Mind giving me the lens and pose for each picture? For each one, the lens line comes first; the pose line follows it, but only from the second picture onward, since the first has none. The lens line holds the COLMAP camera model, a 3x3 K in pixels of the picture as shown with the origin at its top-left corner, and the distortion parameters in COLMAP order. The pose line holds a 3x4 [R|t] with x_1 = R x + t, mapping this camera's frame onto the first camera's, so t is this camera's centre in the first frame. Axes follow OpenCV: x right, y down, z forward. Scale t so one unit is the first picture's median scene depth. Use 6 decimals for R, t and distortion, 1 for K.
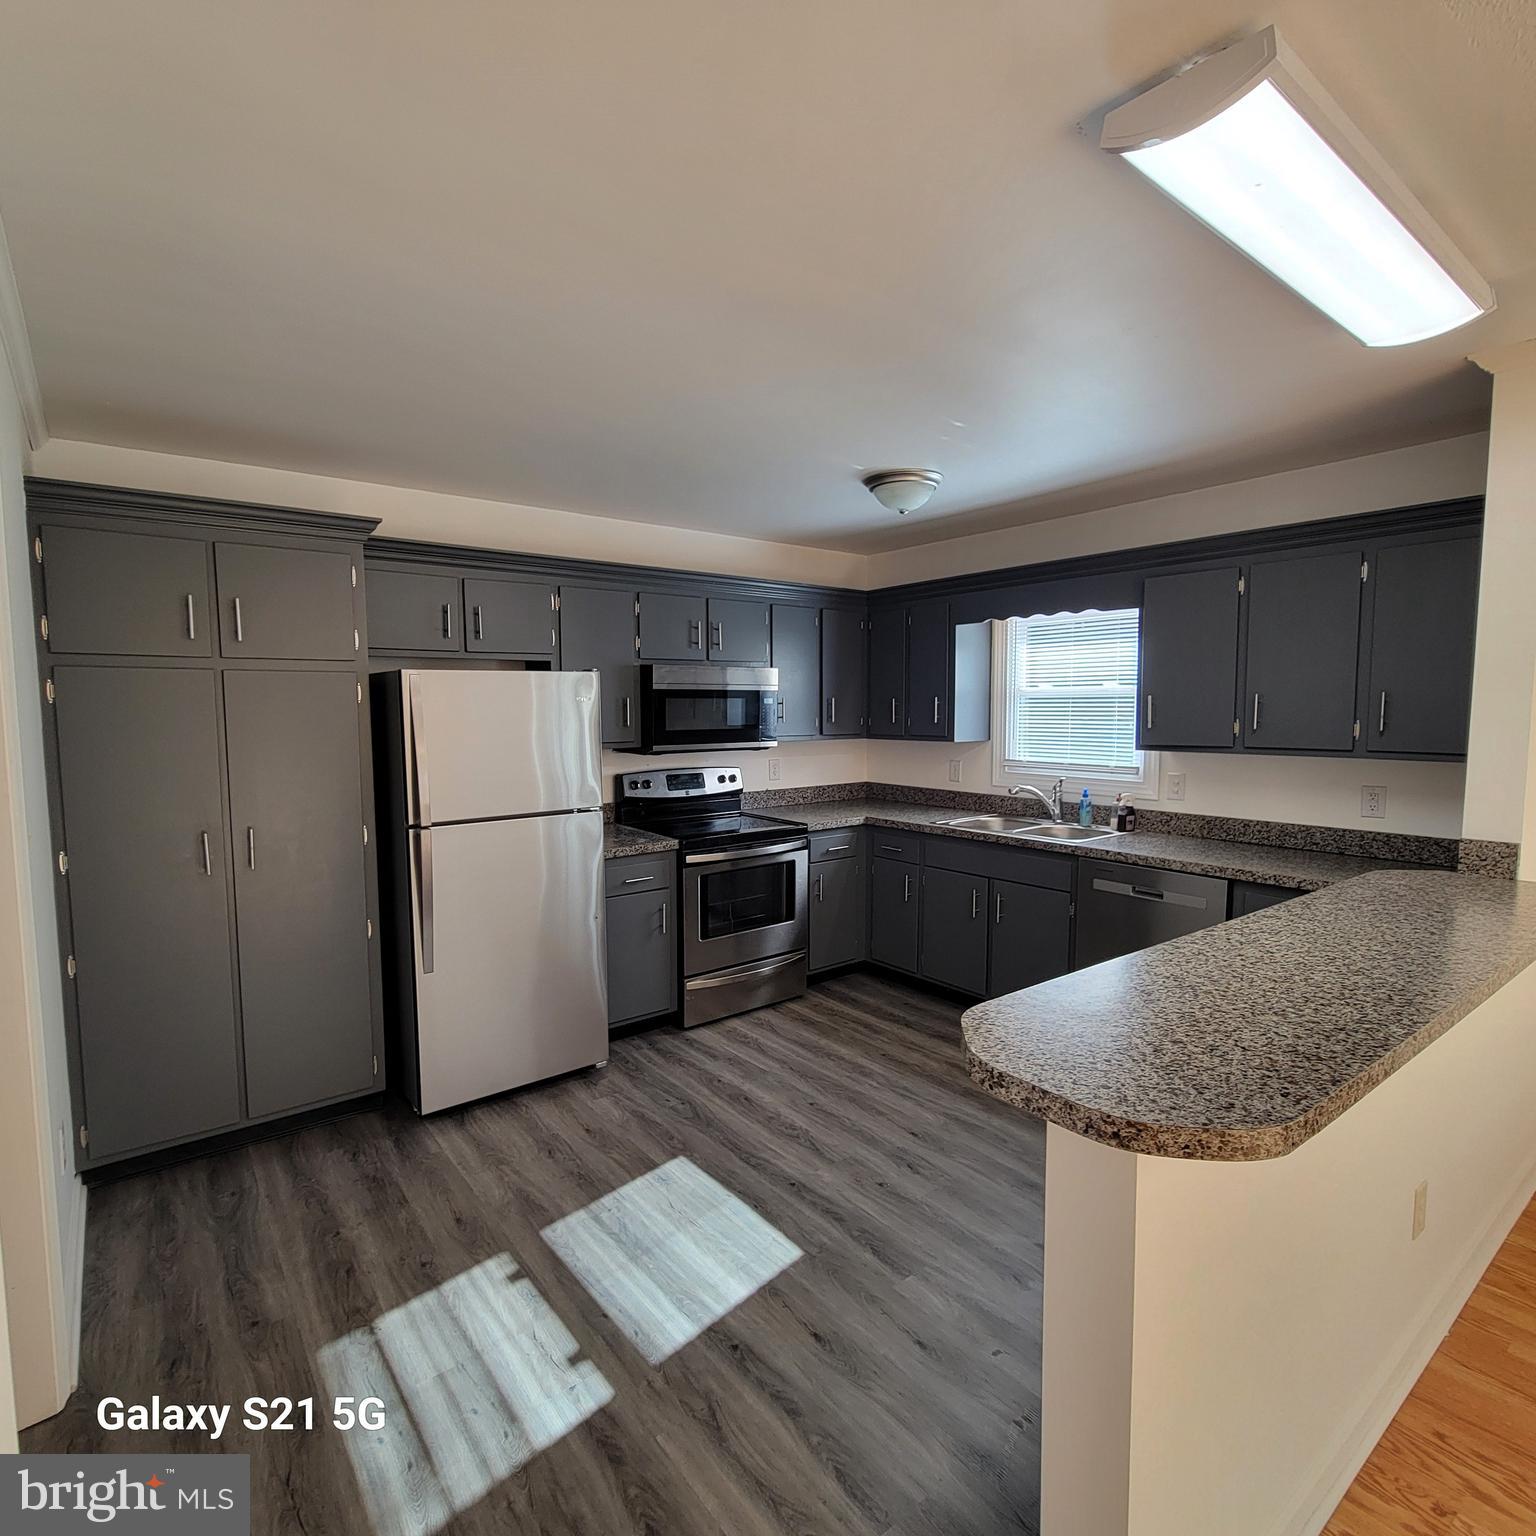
lens RADIAL K [[835.6, 0, 760.2], [0, 835.6, 775.5], [0, 0, 1]] dist [0.001061, -0.000191]
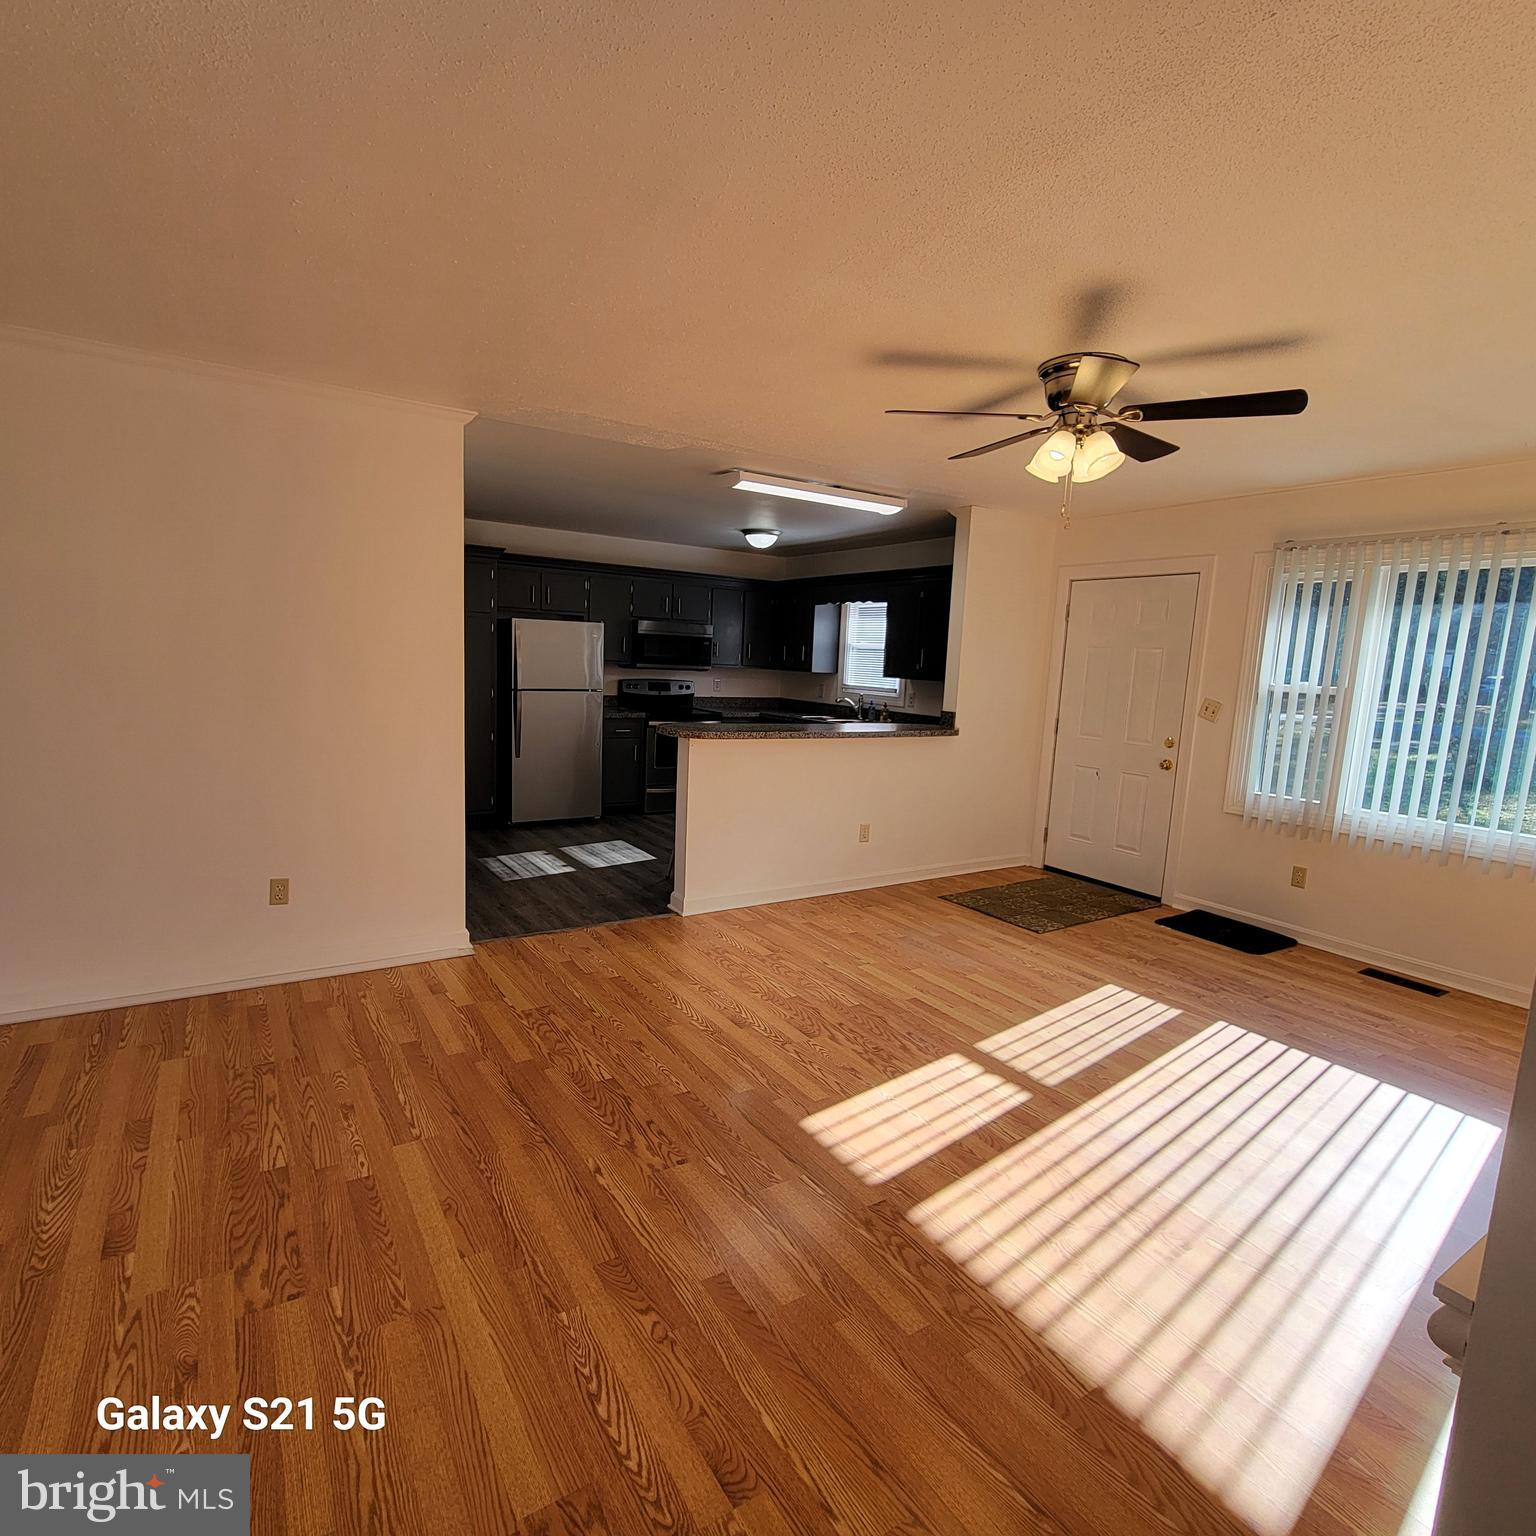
lens RADIAL K [[835.6, 0, 756.1], [0, 835.6, 770.0], [0, 0, 1]] dist [0.001061, -0.000191]
pose [[0.994304, 0.060542, -0.087721, 0.377689], [-0.056213, 0.997114, 0.051018, 0.108639], [0.090557, -0.045796, 0.994838, -1.011484]]
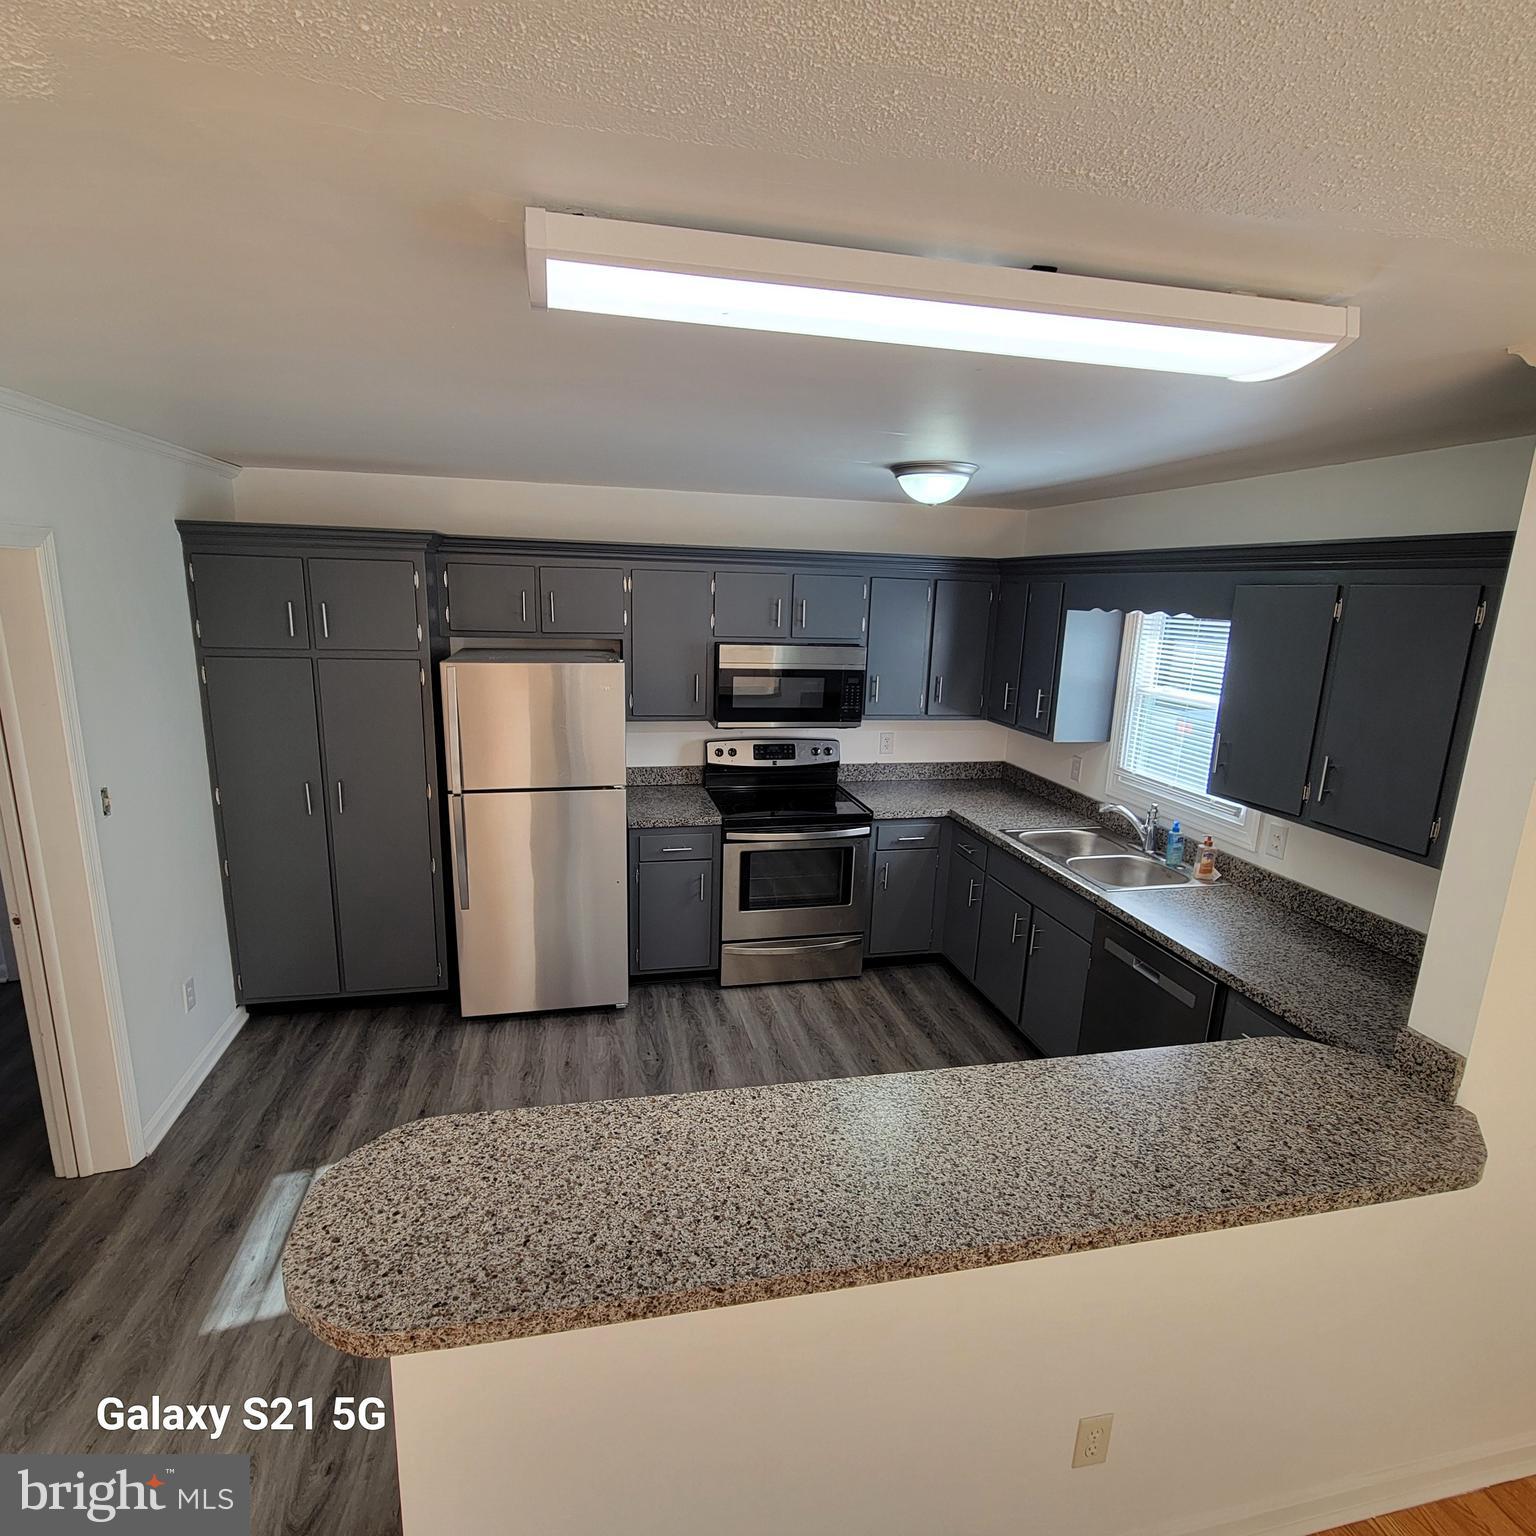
lens RADIAL K [[835.6, 0, 763.5], [0, 835.6, 778.7], [0, 0, 1]] dist [0.001061, -0.000191]
pose [[0.906359, 0.126045, -0.403269, 0.423588], [-0.071002, 0.986329, 0.148707, -0.149878], [0.416499, -0.106149, 0.902918, 0.084621]]
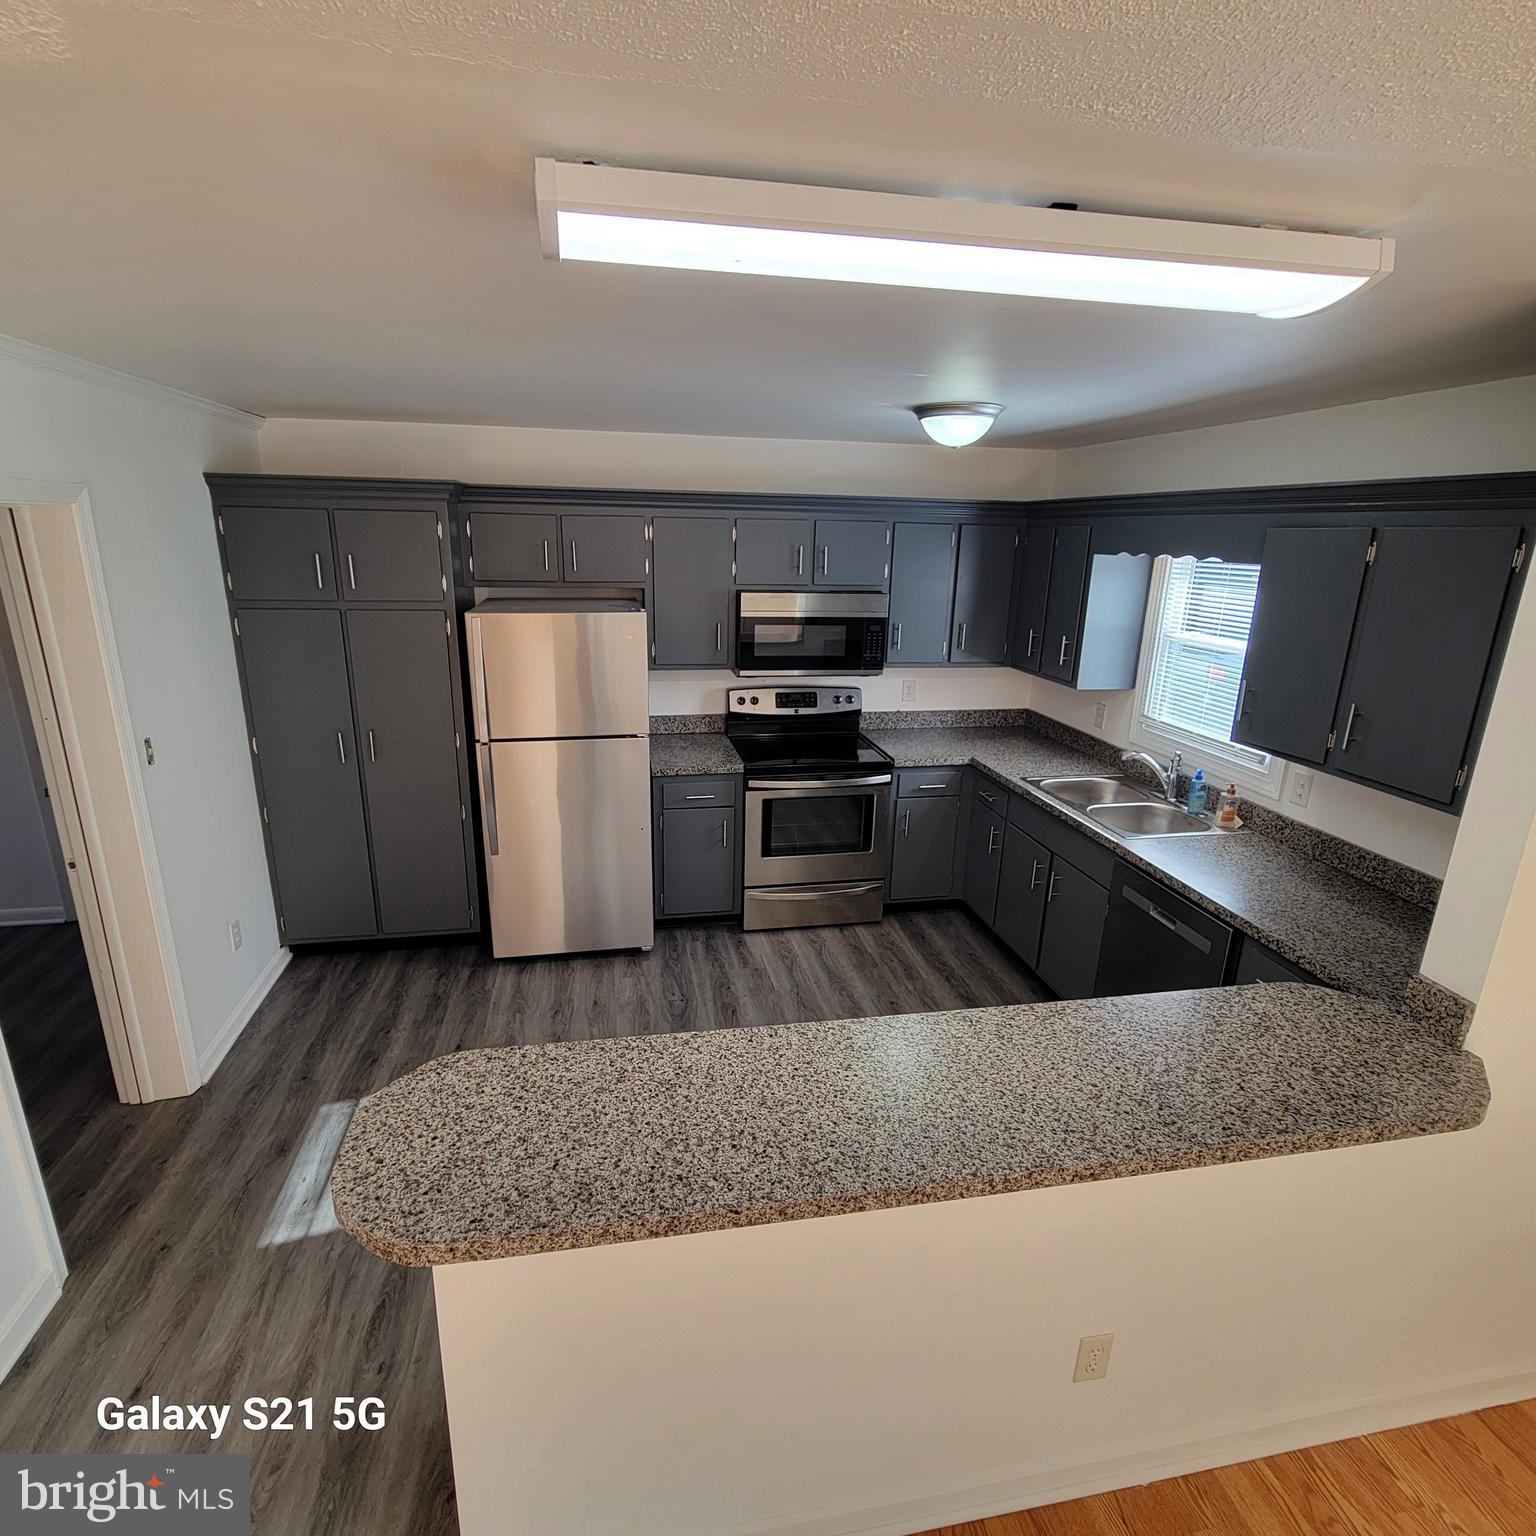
lens RADIAL K [[835.6, 0, 761.4], [0, 835.6, 775.7], [0, 0, 1]] dist [0.001061, -0.000191]
pose [[0.892961, 0.149369, -0.424628, 0.432409], [-0.063376, 0.975661, 0.209929, -0.154025], [0.445649, -0.160547, 0.880694, 0.078212]]
